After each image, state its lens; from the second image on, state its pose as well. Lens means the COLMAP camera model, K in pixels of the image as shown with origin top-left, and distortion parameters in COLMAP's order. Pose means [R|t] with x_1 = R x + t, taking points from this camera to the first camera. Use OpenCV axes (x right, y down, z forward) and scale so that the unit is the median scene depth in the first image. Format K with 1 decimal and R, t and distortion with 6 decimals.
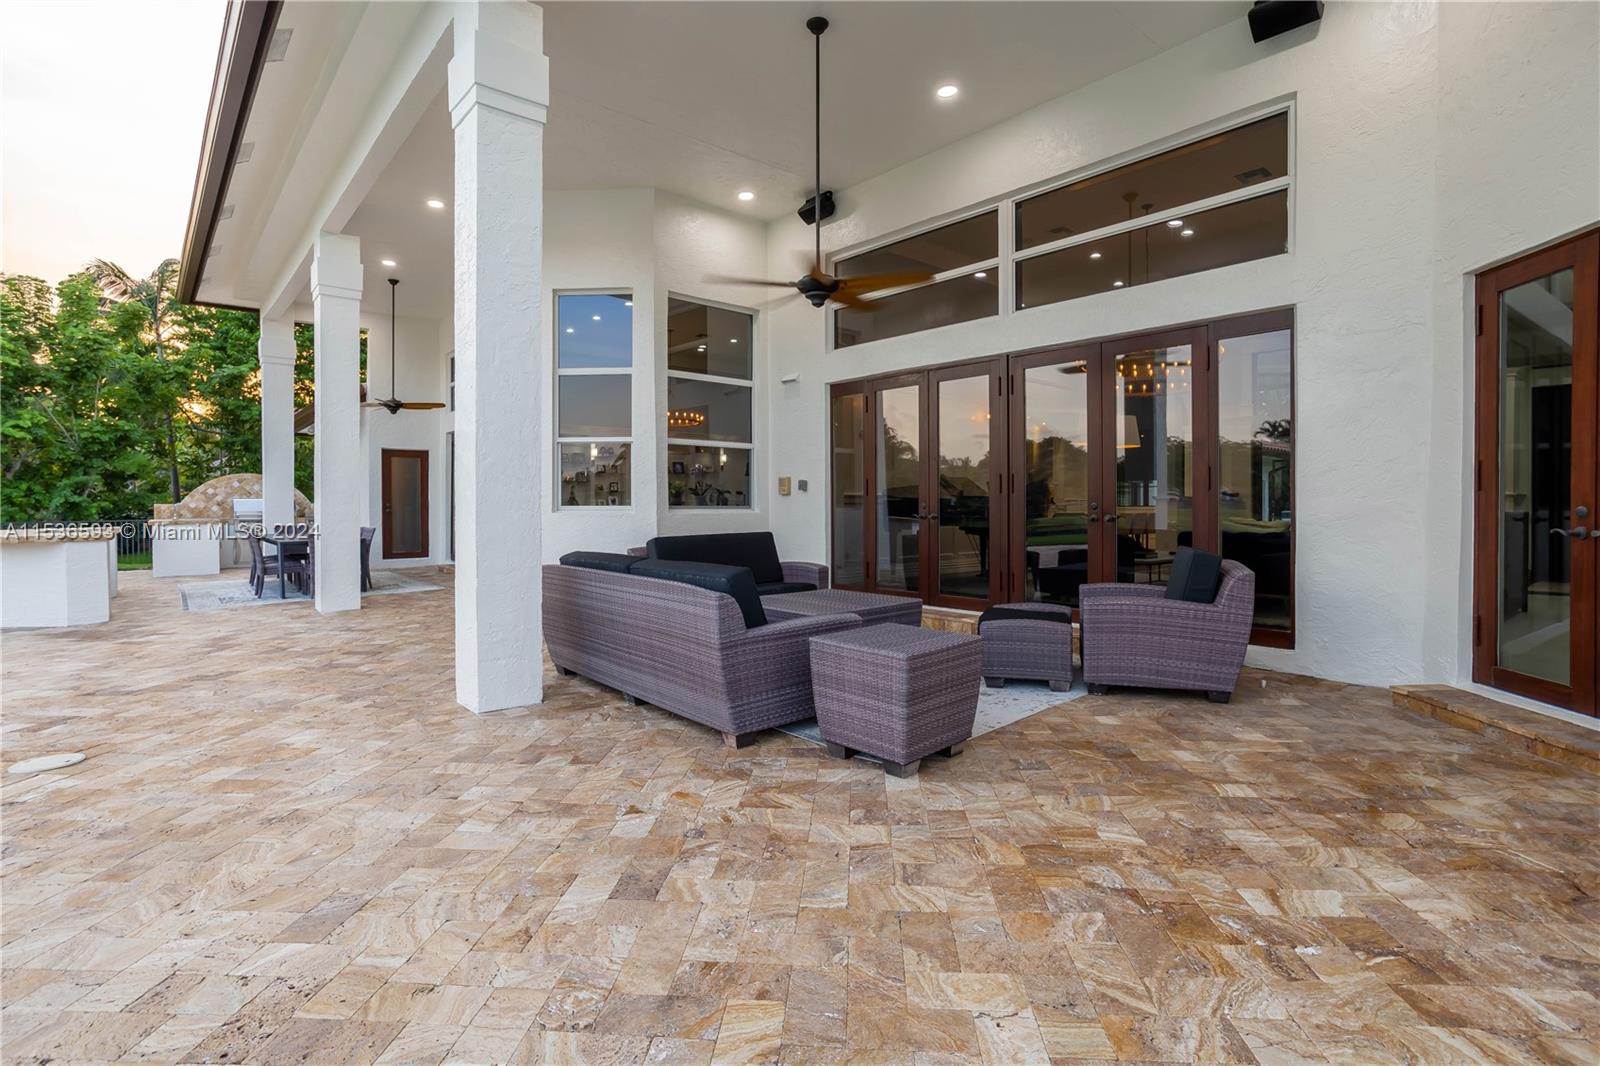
lens RADIAL K [[767.3, 0, 829.6], [0, 767.3, 504.9], [0, 0, 1]] dist [-0.002350, 0.000063]
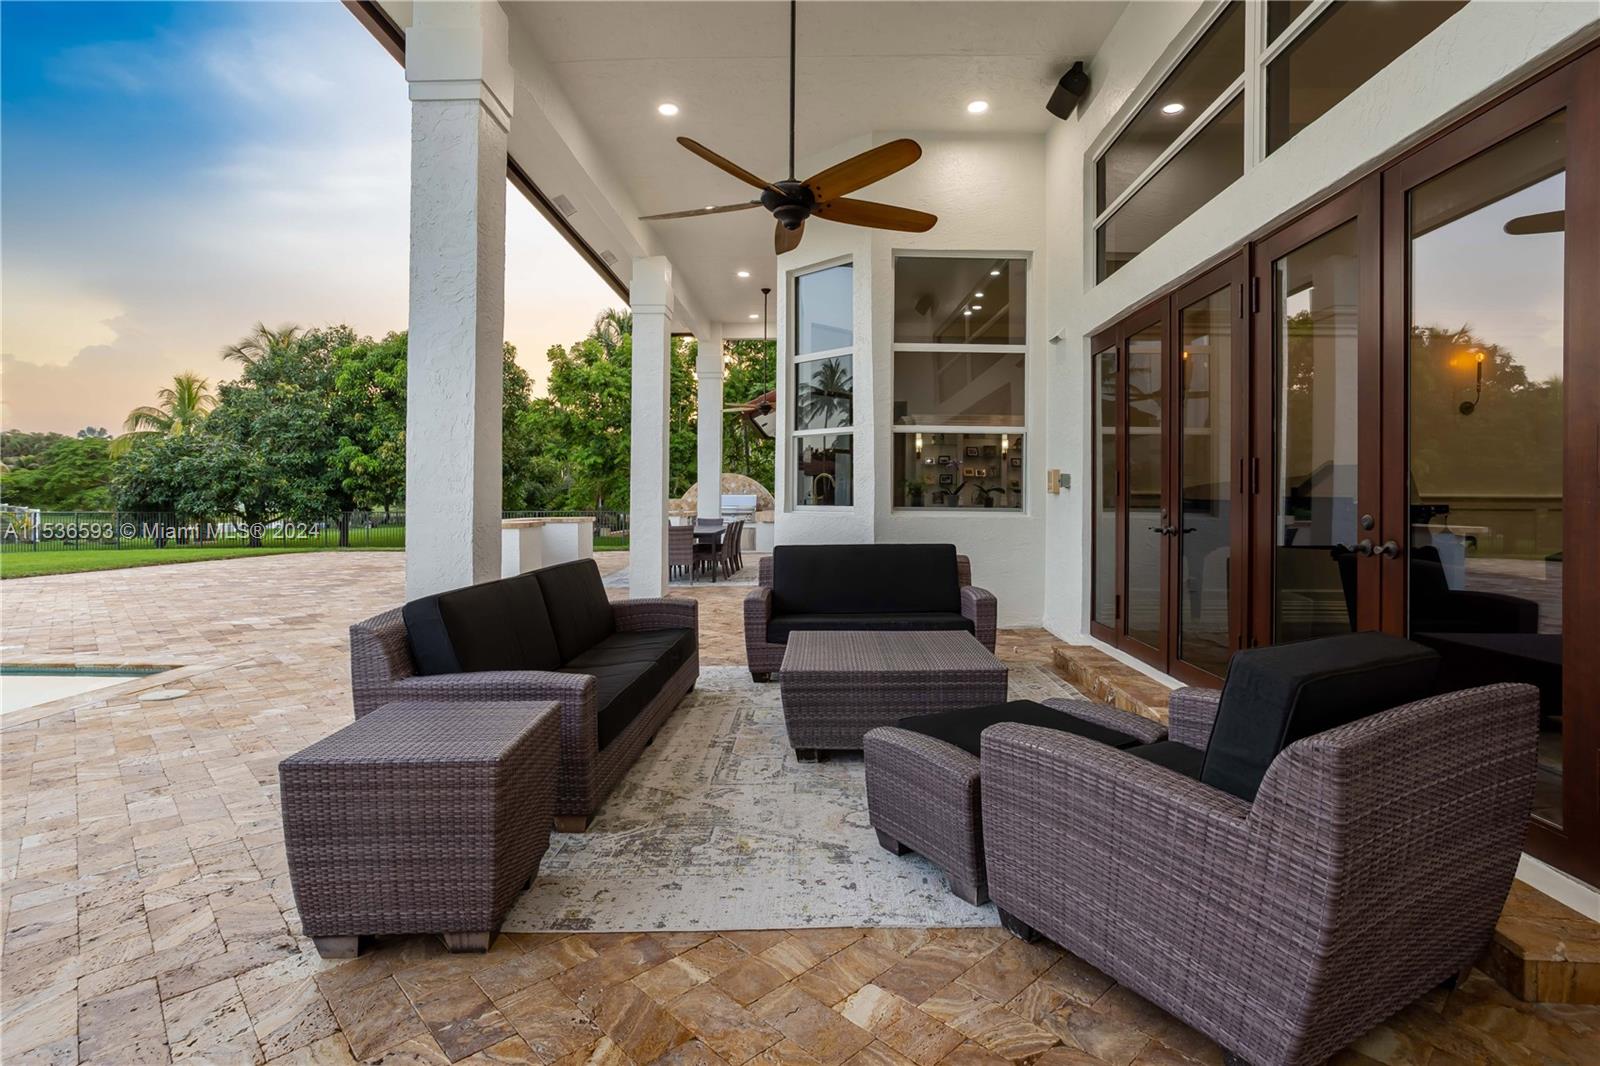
lens RADIAL K [[796.6, 0, 801.2], [0, 796.6, 496.0], [0, 0, 1]] dist [-0.000481, 0.000100]
pose [[0.732864, 0.005171, -0.680356, 0.153668], [-0.008188, 0.999966, -0.001220, -0.004401], [0.680326, 0.006465, 0.732881, 0.147308]]
